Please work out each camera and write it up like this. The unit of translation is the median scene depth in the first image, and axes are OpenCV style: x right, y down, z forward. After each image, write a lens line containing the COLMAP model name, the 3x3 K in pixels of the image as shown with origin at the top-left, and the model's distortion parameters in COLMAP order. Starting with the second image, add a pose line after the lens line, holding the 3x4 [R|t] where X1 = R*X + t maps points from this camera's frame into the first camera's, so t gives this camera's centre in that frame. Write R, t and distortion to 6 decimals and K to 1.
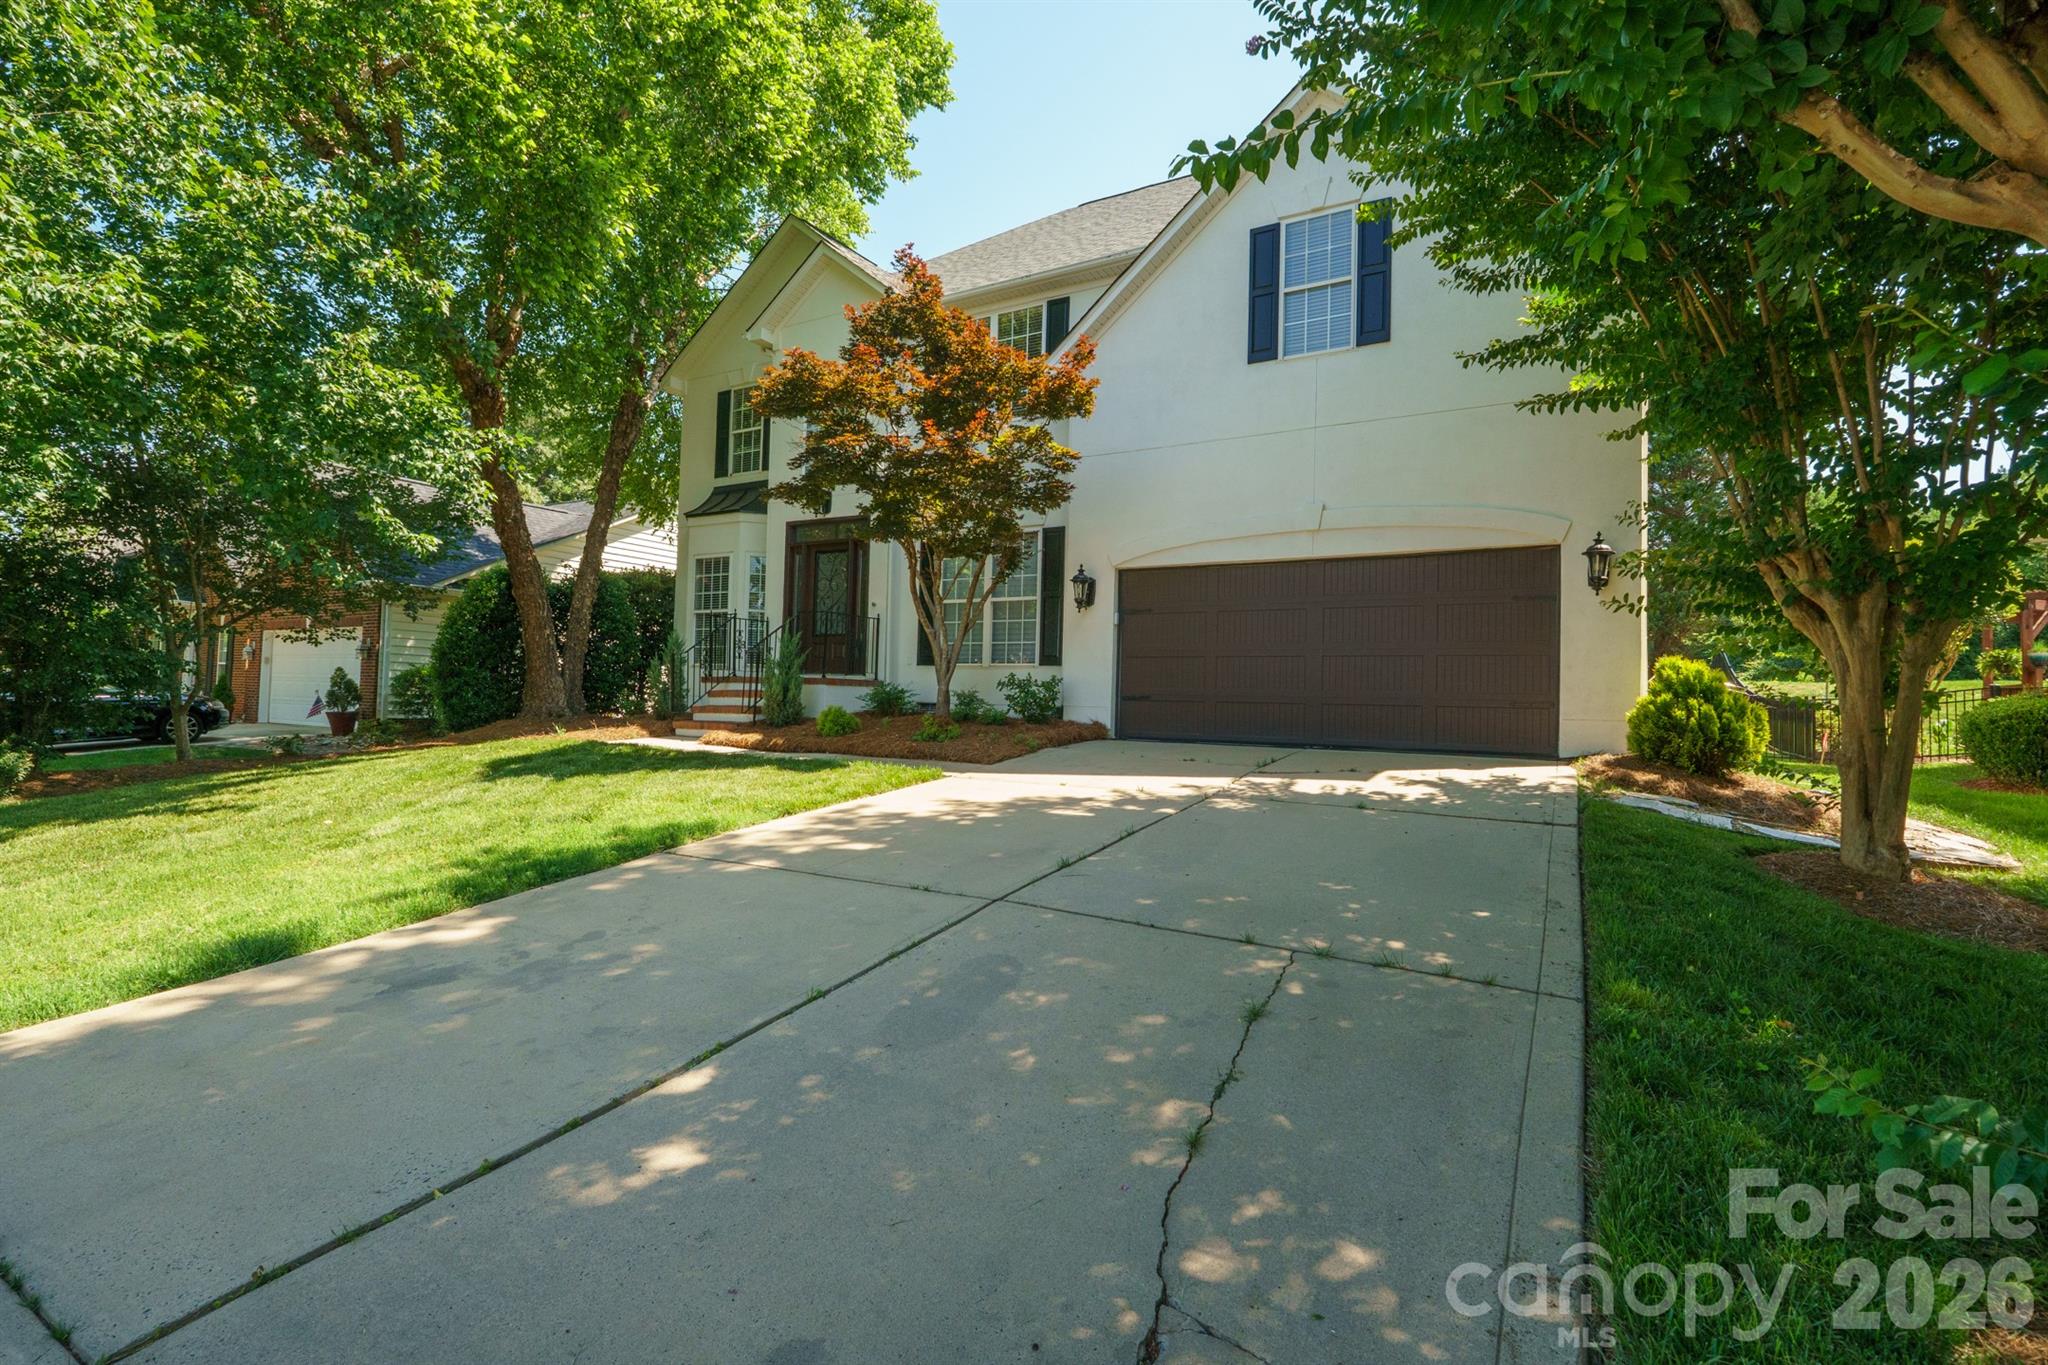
lens RADIAL K [[958.6, 0, 1023.3], [0, 958.6, 663.1], [0, 0, 1]] dist [0.000070, 0.000034]
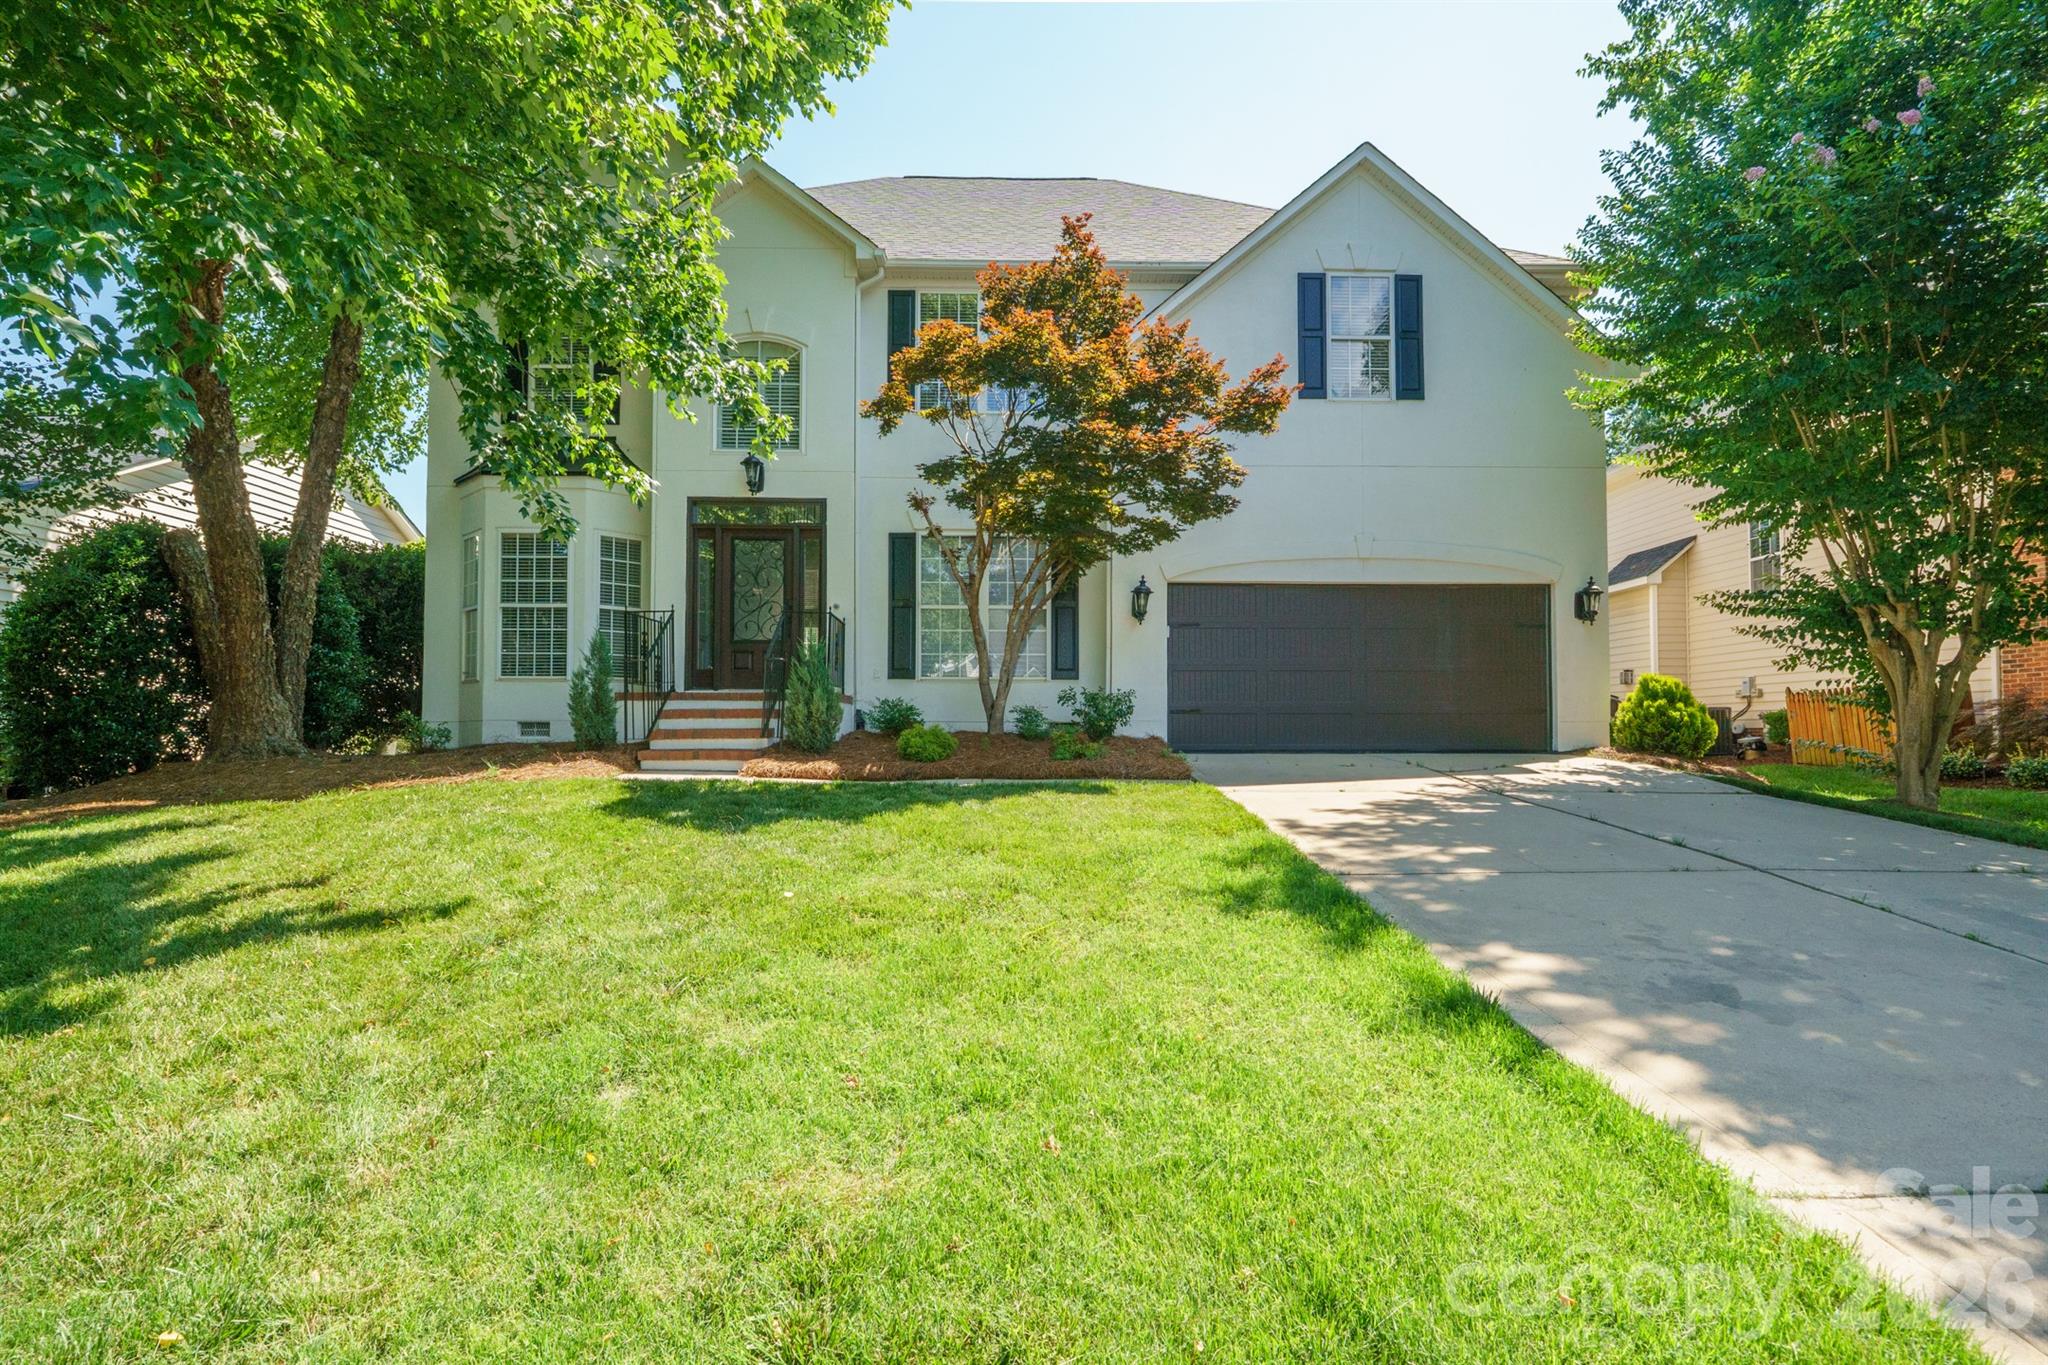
lens RADIAL K [[1040.0, 0, 1023.6], [0, 1040.0, 695.9], [0, 0, 1]] dist [-0.000553, -0.000054]
pose [[0.844911, -0.002960, 0.534899, -0.607909], [-0.002256, 0.999956, 0.009096, 0.010476], [-0.534902, -0.008892, 0.844867, 0.167246]]
